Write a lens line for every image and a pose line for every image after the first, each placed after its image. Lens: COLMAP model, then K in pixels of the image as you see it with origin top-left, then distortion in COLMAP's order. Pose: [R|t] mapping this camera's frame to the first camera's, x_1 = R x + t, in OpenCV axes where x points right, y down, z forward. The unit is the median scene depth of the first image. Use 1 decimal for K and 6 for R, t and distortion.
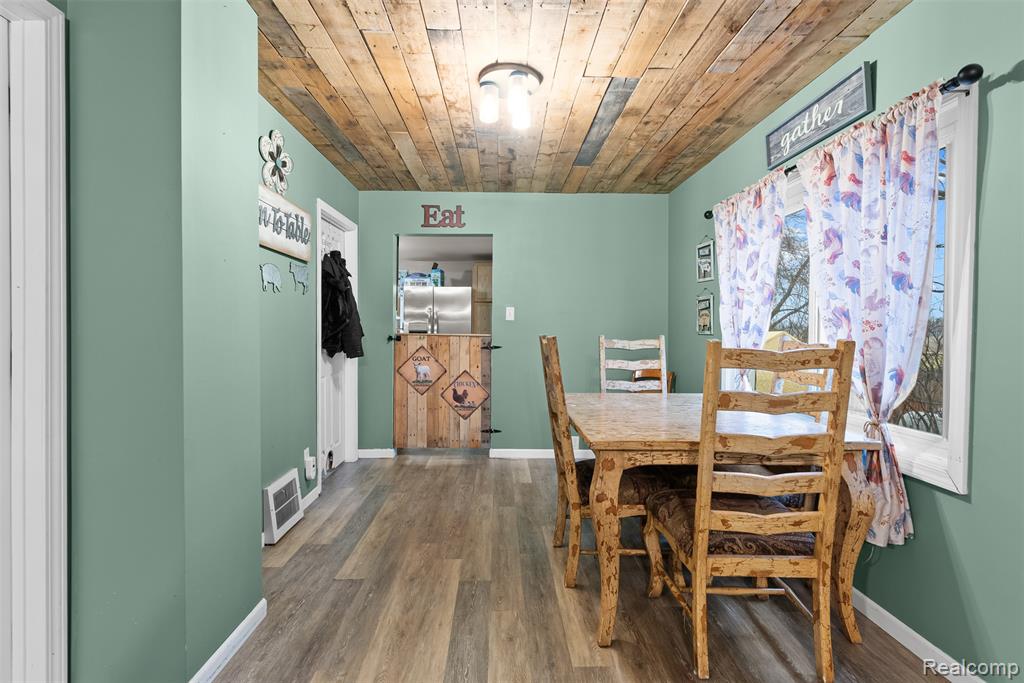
lens RADIAL K [[491.4, 0, 500.9], [0, 491.4, 334.3], [0, 0, 1]] dist [-0.003585, -0.000247]
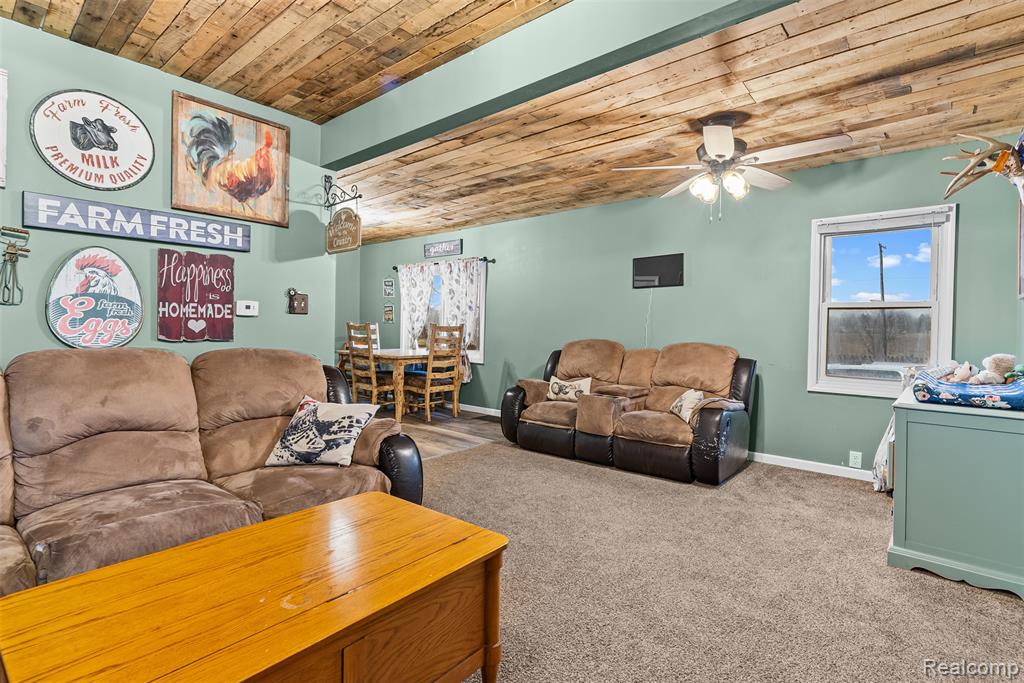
lens RADIAL K [[491.4, 0, 506.9], [0, 491.4, 332.5], [0, 0, 1]] dist [-0.003585, -0.000247]
pose [[0.665153, -0.005510, 0.746687, -0.816560], [-0.005306, 0.999913, 0.012106, 0.012235], [-0.746688, -0.012014, 0.665066, -0.769833]]
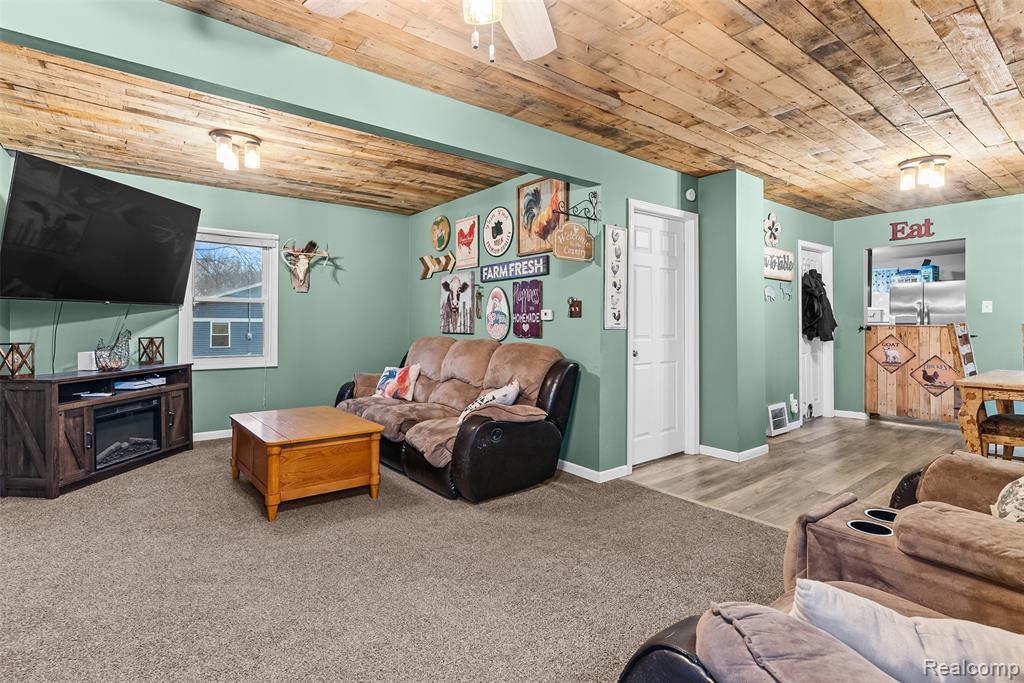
lens RADIAL K [[491.4, 0, 507.9], [0, 491.4, 322.3], [0, 0, 1]] dist [-0.003585, -0.000247]
pose [[0.604690, -0.009963, -0.796399, 0.301112], [-0.004062, 0.999870, -0.015593, 0.019270], [0.796451, 0.012664, 0.604571, -0.666142]]
